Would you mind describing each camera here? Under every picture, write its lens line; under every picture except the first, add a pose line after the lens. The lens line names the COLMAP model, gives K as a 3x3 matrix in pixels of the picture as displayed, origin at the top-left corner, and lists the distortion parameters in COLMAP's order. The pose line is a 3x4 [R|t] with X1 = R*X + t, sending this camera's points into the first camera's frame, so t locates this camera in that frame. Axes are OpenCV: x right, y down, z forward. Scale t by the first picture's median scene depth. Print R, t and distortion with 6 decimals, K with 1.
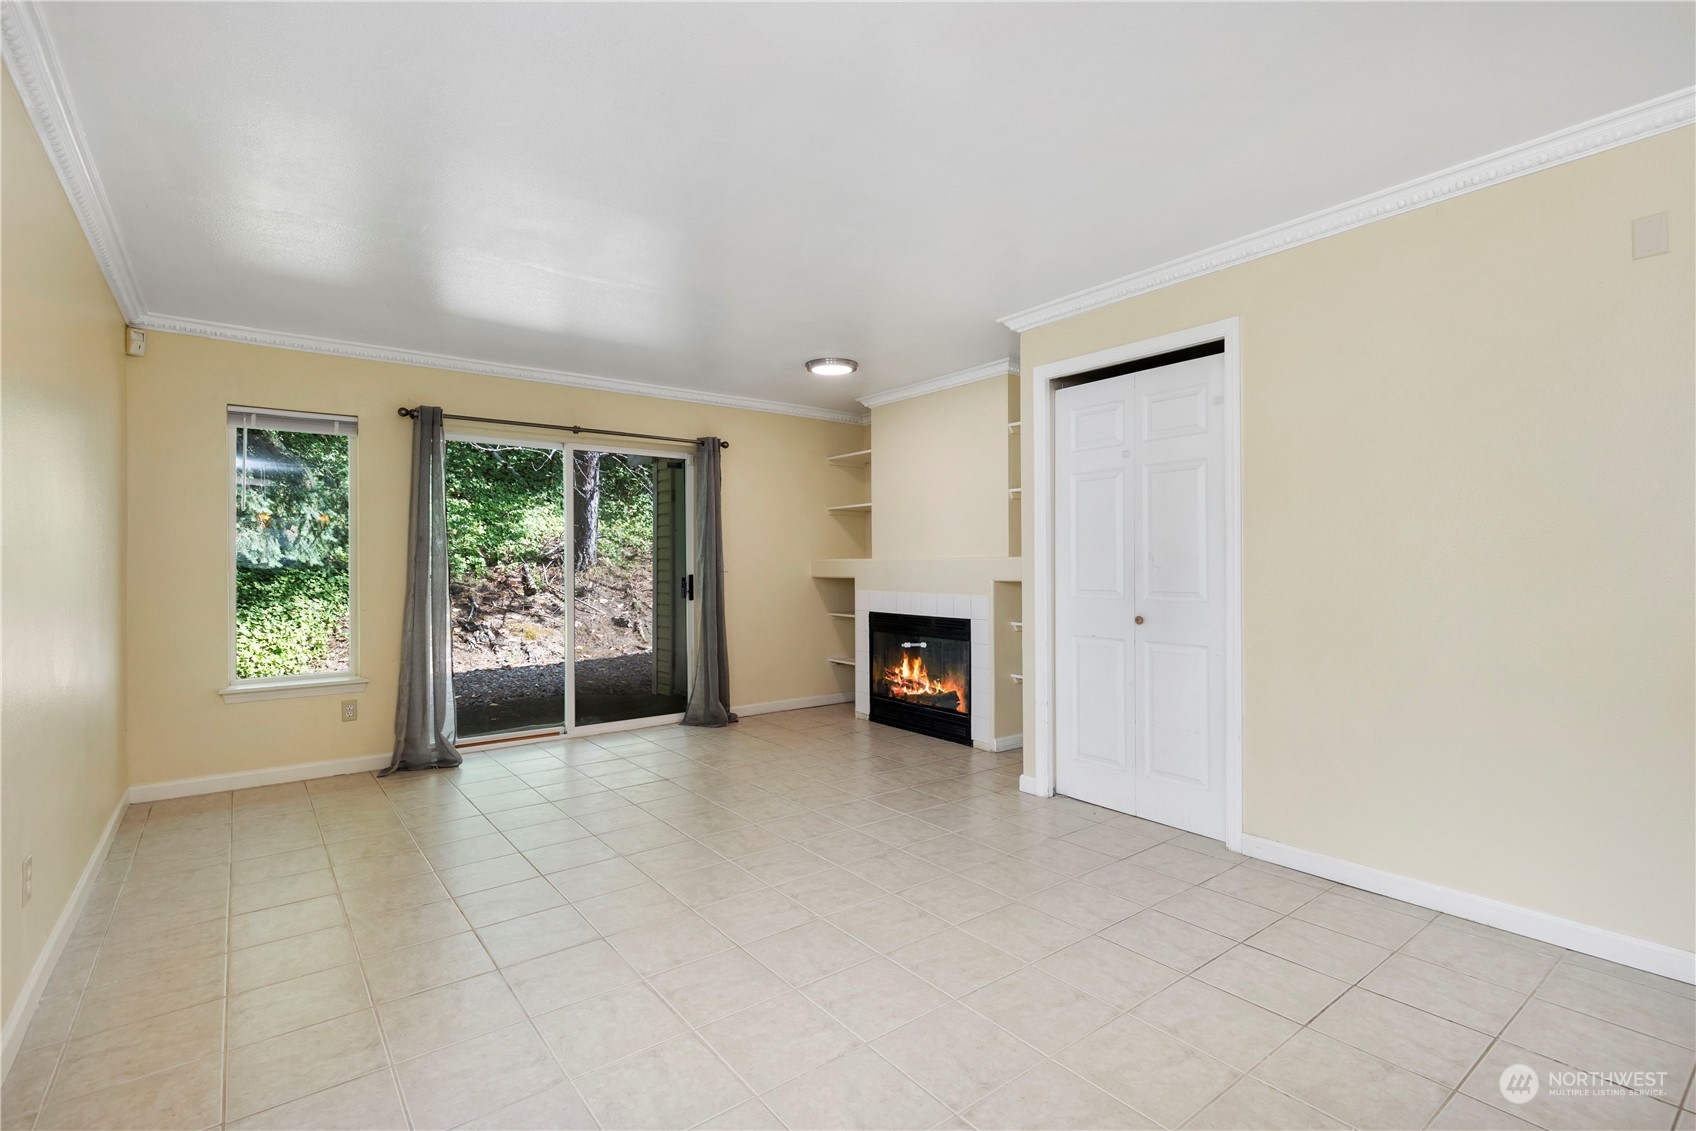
lens RADIAL K [[782.9, 0, 845.3], [0, 782.9, 559.0], [0, 0, 1]] dist [0.004569, 0.000386]
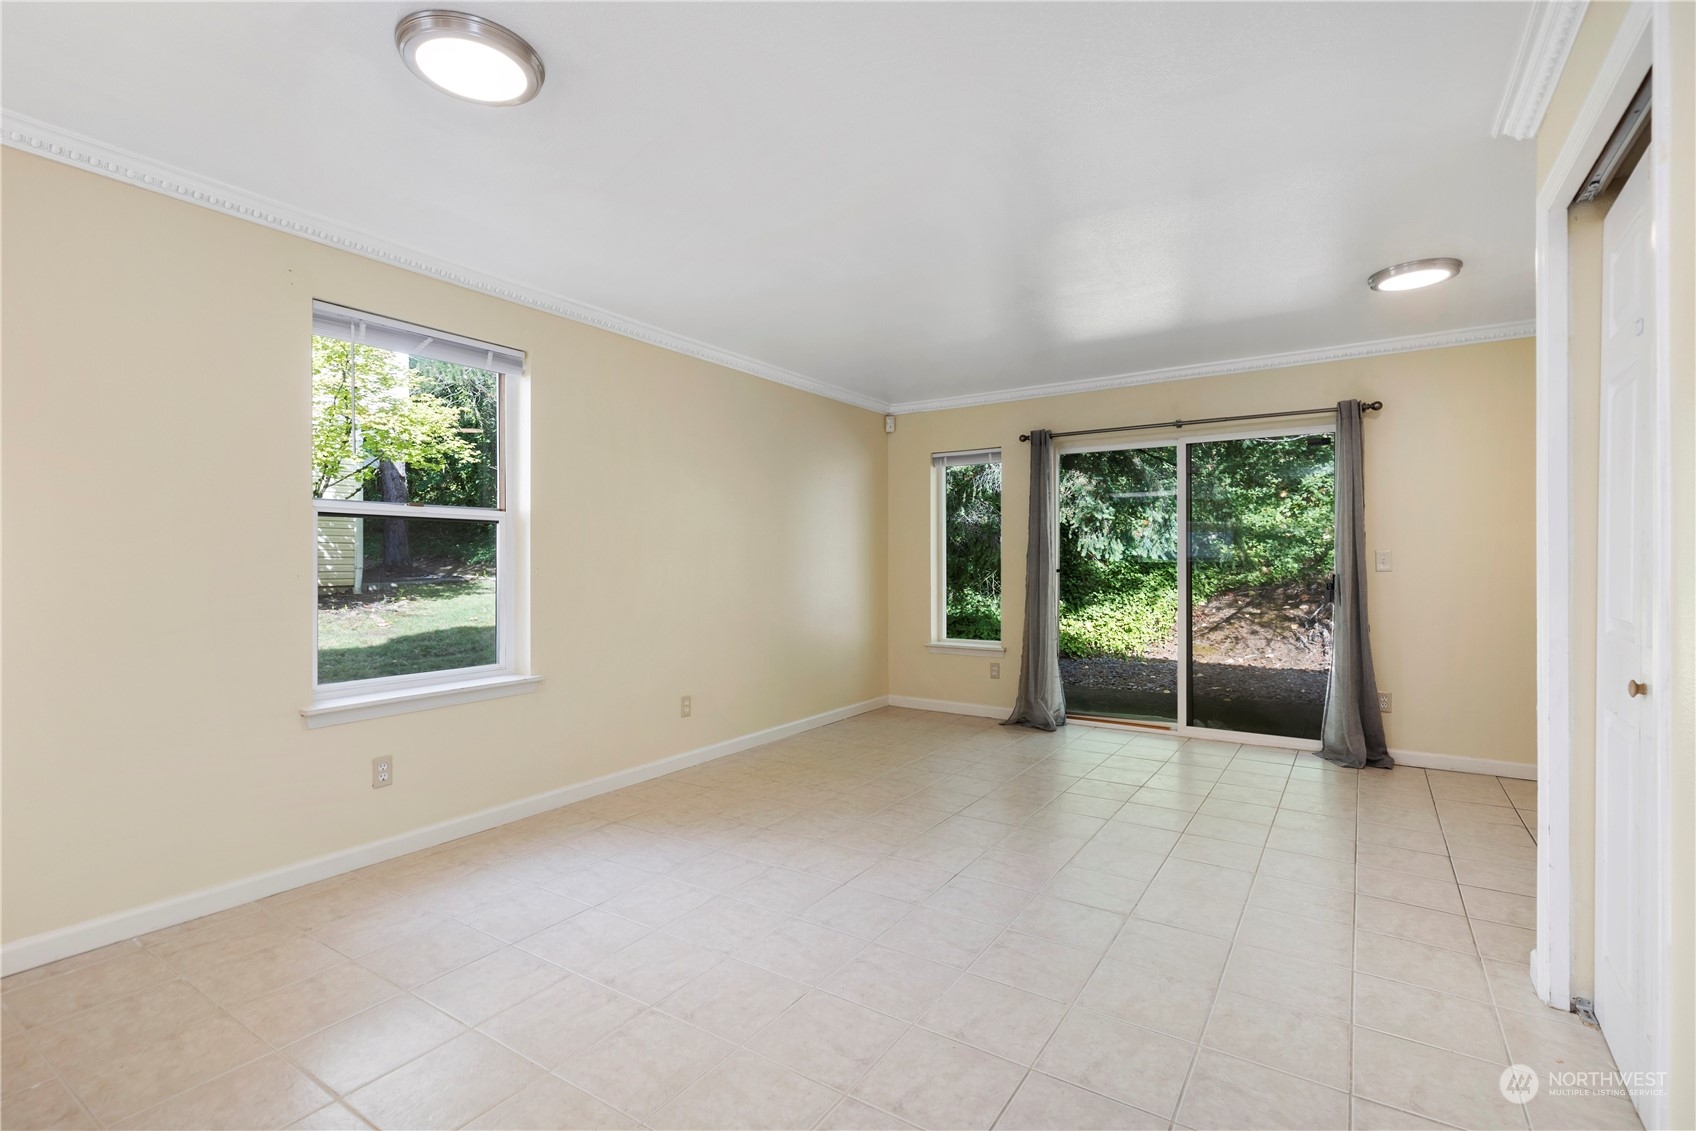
lens RADIAL K [[782.9, 0, 845.3], [0, 782.9, 559.0], [0, 0, 1]] dist [0.004569, 0.000386]
pose [[0.322081, 0.001058, -0.946712, 0.445402], [0.005783, 0.999979, 0.003085, -0.000786], [0.946695, -0.006468, 0.322068, 0.280899]]
